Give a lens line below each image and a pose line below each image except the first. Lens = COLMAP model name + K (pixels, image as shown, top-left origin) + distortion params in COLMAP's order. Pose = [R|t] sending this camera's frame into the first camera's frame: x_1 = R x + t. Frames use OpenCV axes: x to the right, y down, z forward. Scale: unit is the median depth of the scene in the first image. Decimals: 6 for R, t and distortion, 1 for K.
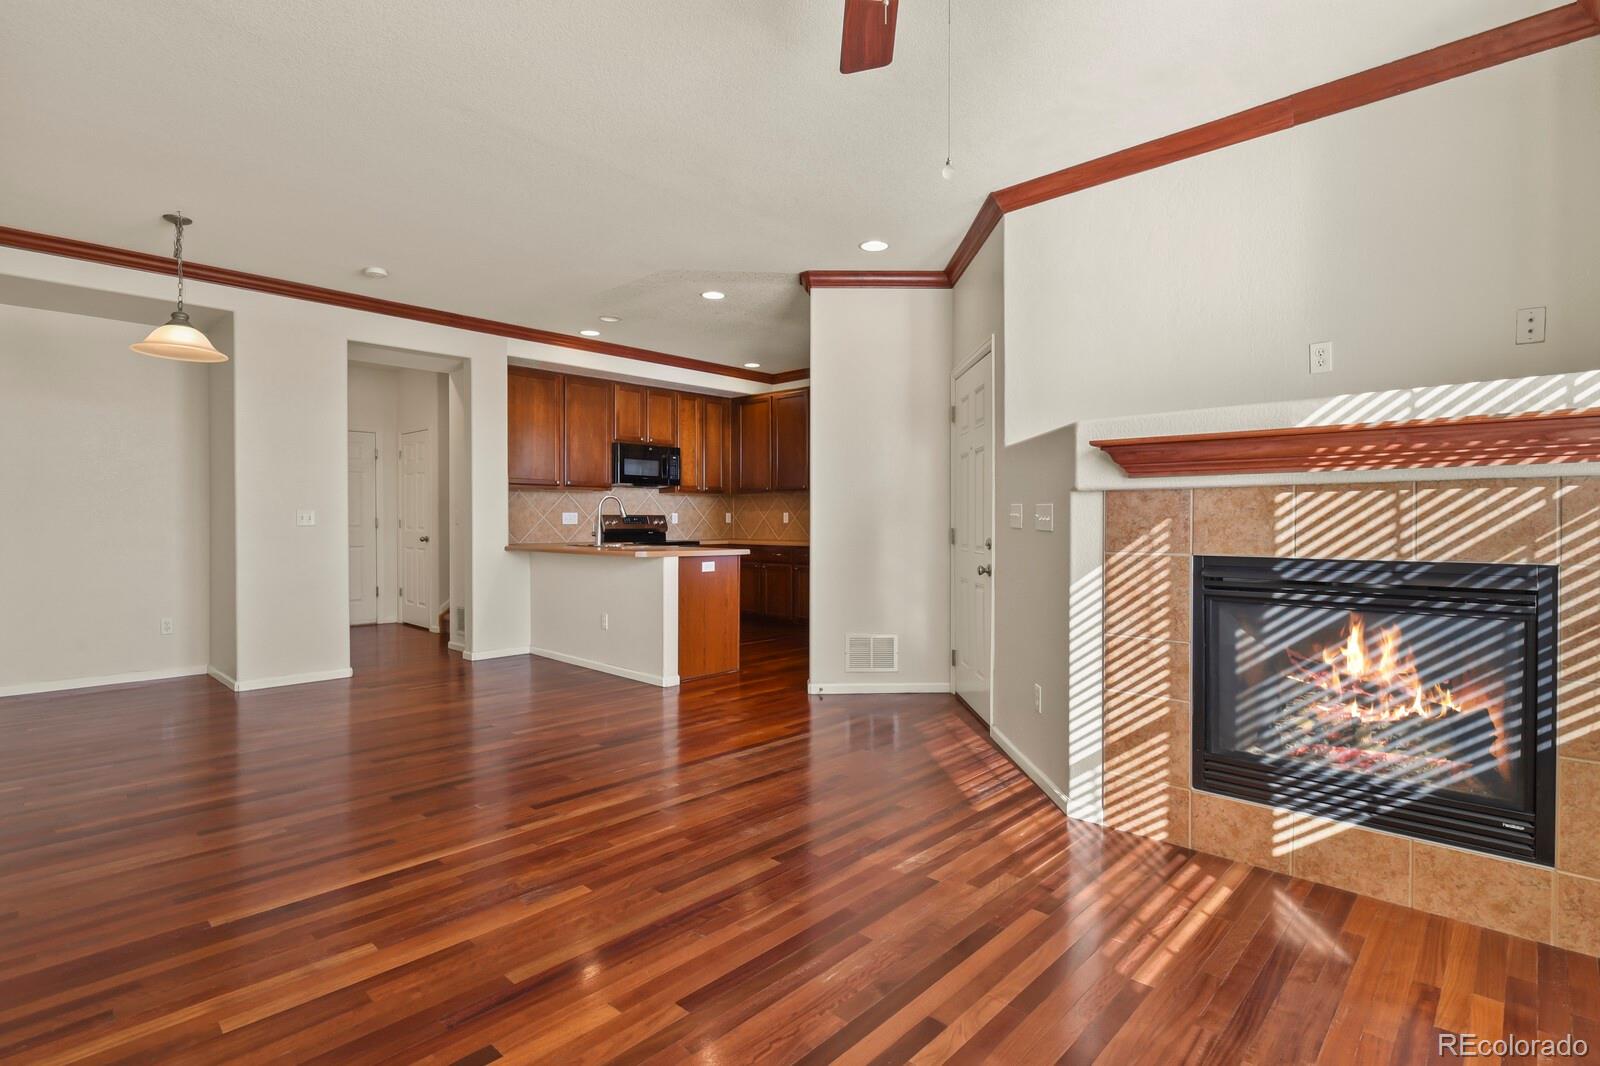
lens RADIAL K [[773.6, 0, 808.1], [0, 773.6, 529.8], [0, 0, 1]] dist [-0.000917, -0.005496]
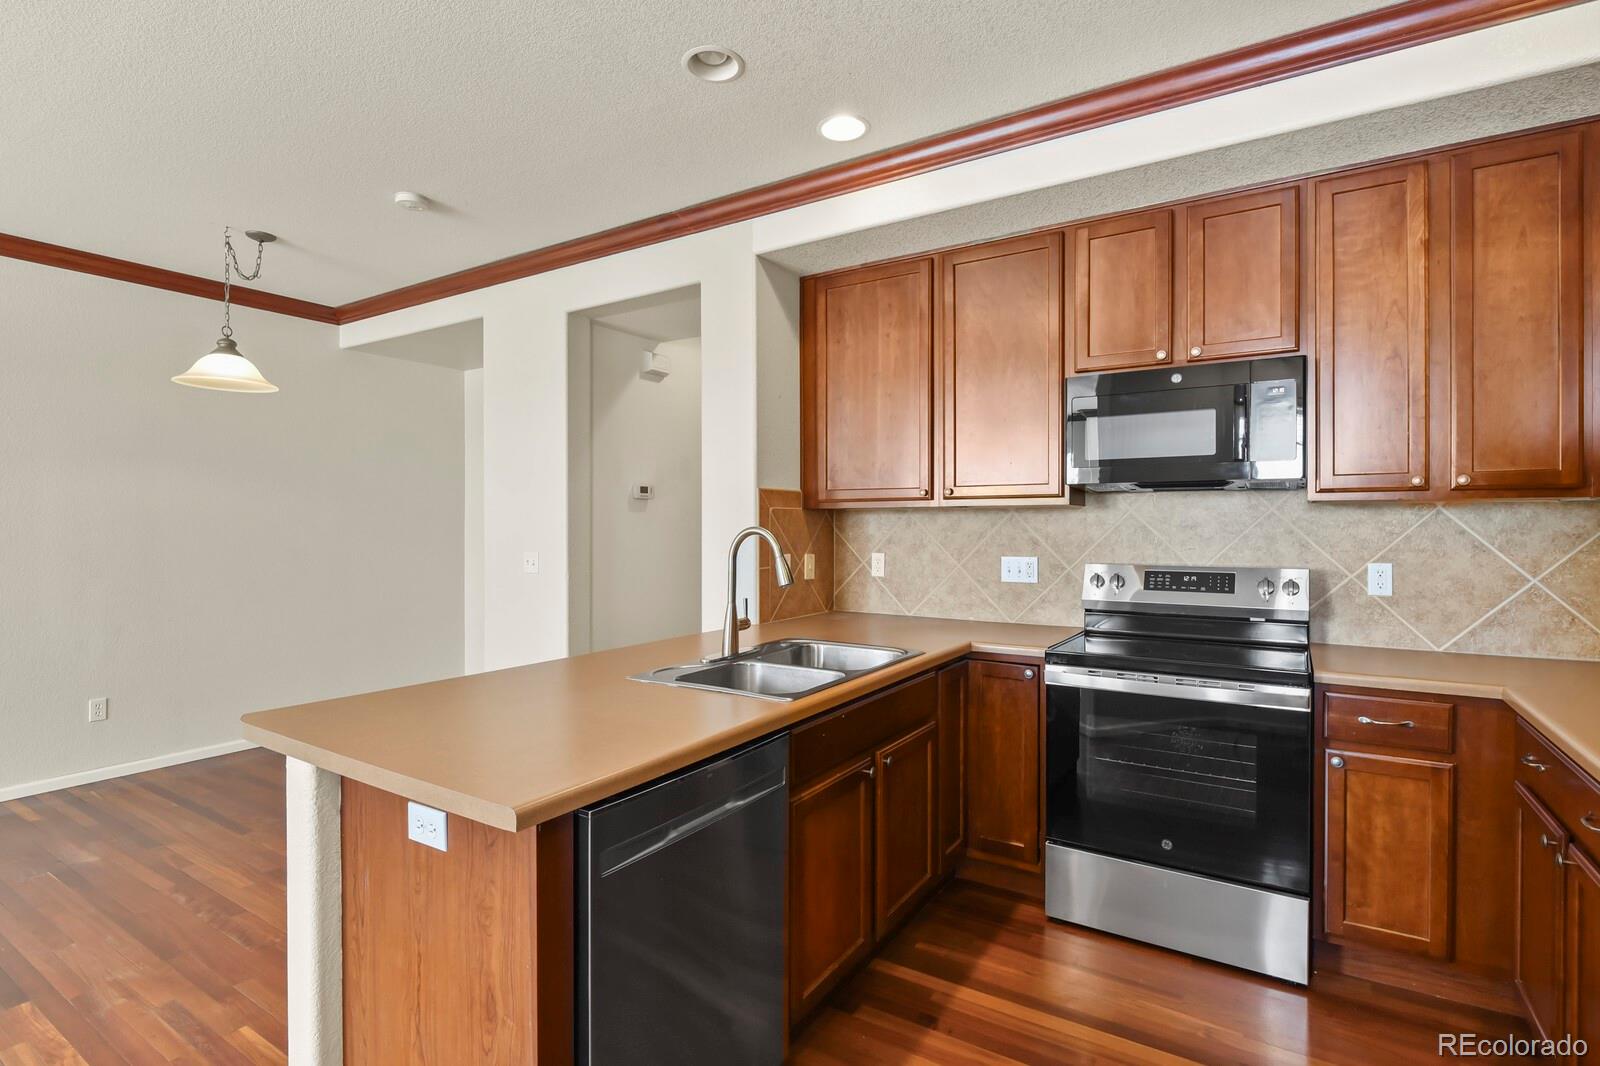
lens RADIAL K [[773.6, 0, 815.3], [0, 773.6, 531.4], [0, 0, 1]] dist [-0.000917, -0.005496]
pose [[0.193372, 0.008840, -0.981086, 0.137856], [-0.010493, 0.999921, 0.006942, -0.050508], [0.981069, 0.008952, 0.193449, 1.047084]]
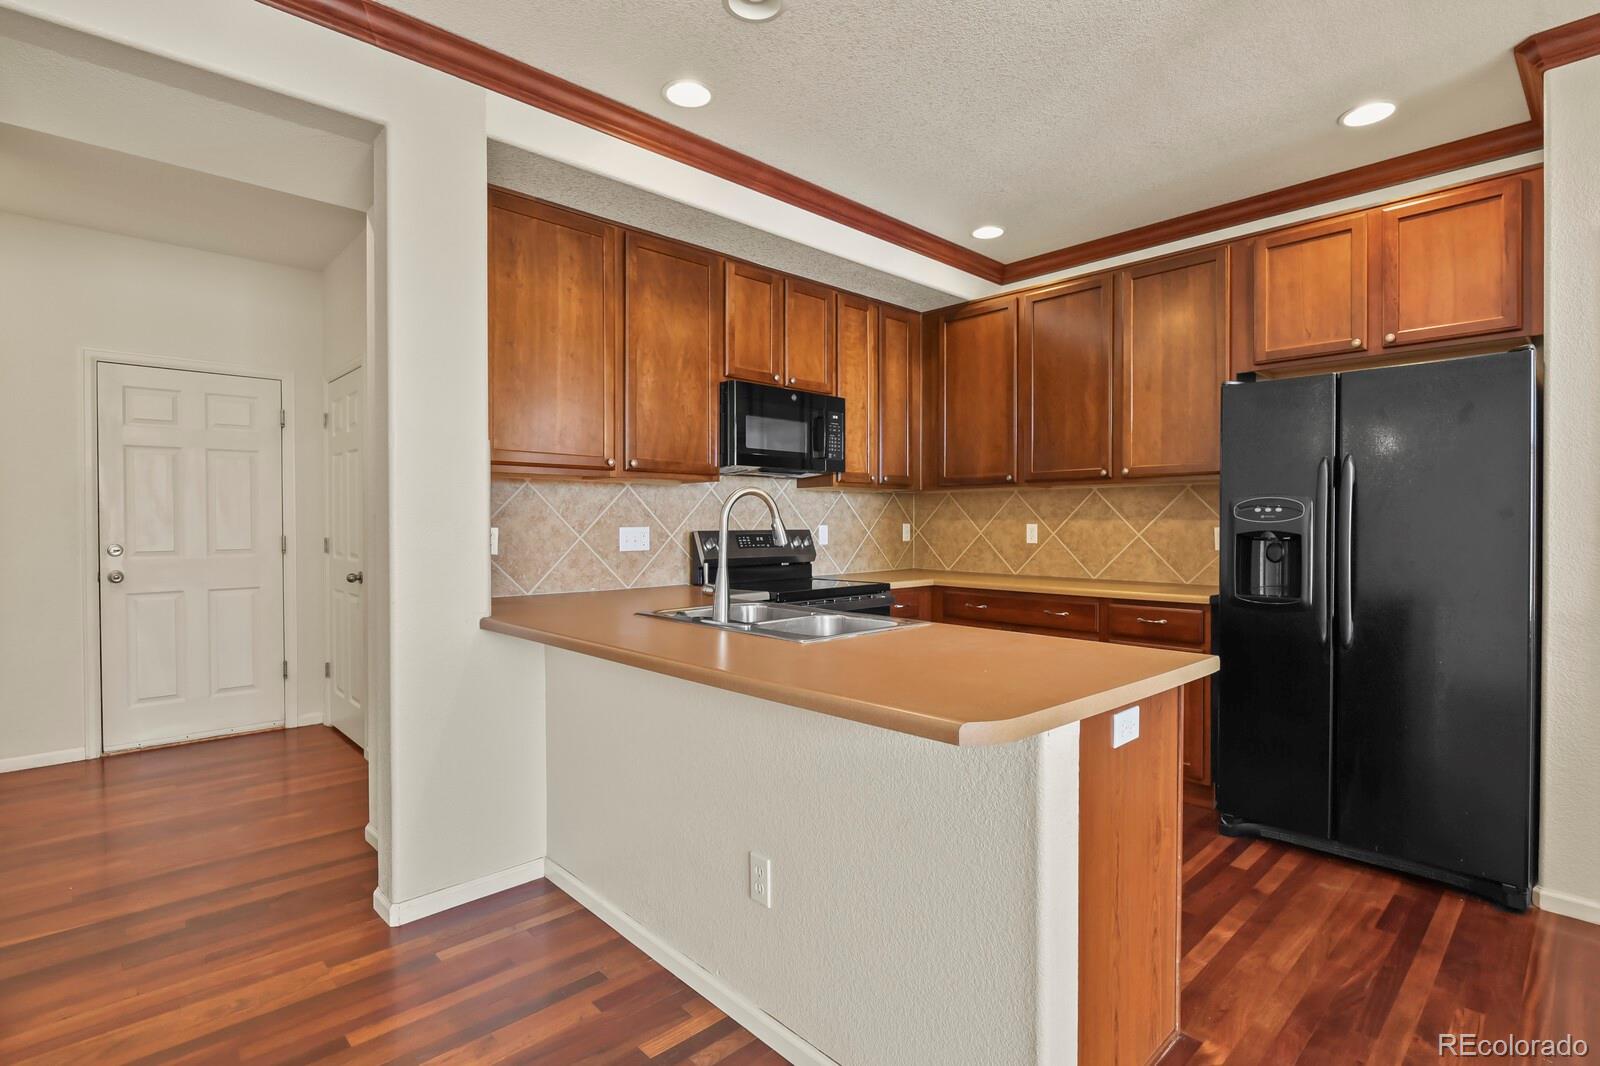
lens RADIAL K [[773.6, 0, 807.8], [0, 773.6, 529.8], [0, 0, 1]] dist [-0.000917, -0.005496]
pose [[0.998516, -0.001124, -0.054442, -0.226518], [0.000998, 0.999997, -0.002343, -0.025348], [0.054444, 0.002285, 0.998514, 0.683342]]
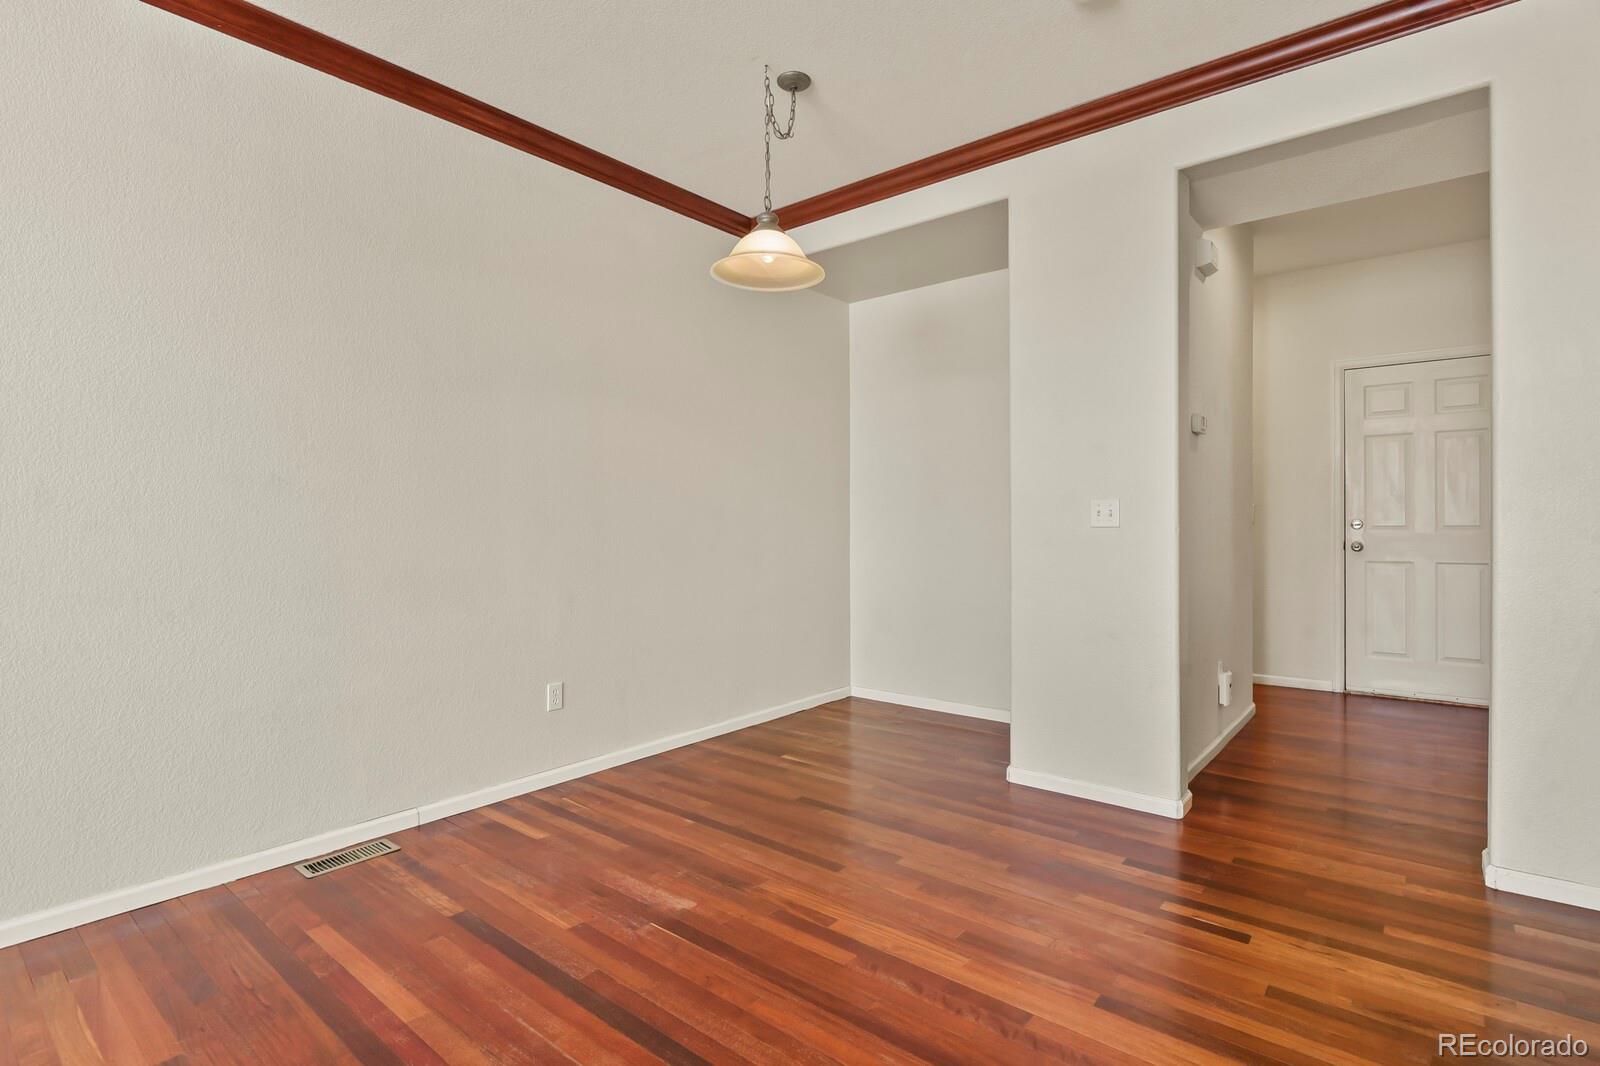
lens RADIAL K [[773.6, 0, 808.6], [0, 773.6, 530.6], [0, 0, 1]] dist [-0.000917, -0.005496]
pose [[0.066728, 0.010838, -0.997712, -0.089535], [-0.006963, 0.999922, 0.010397, -0.006765], [0.997747, 0.006254, 0.066798, 0.692665]]
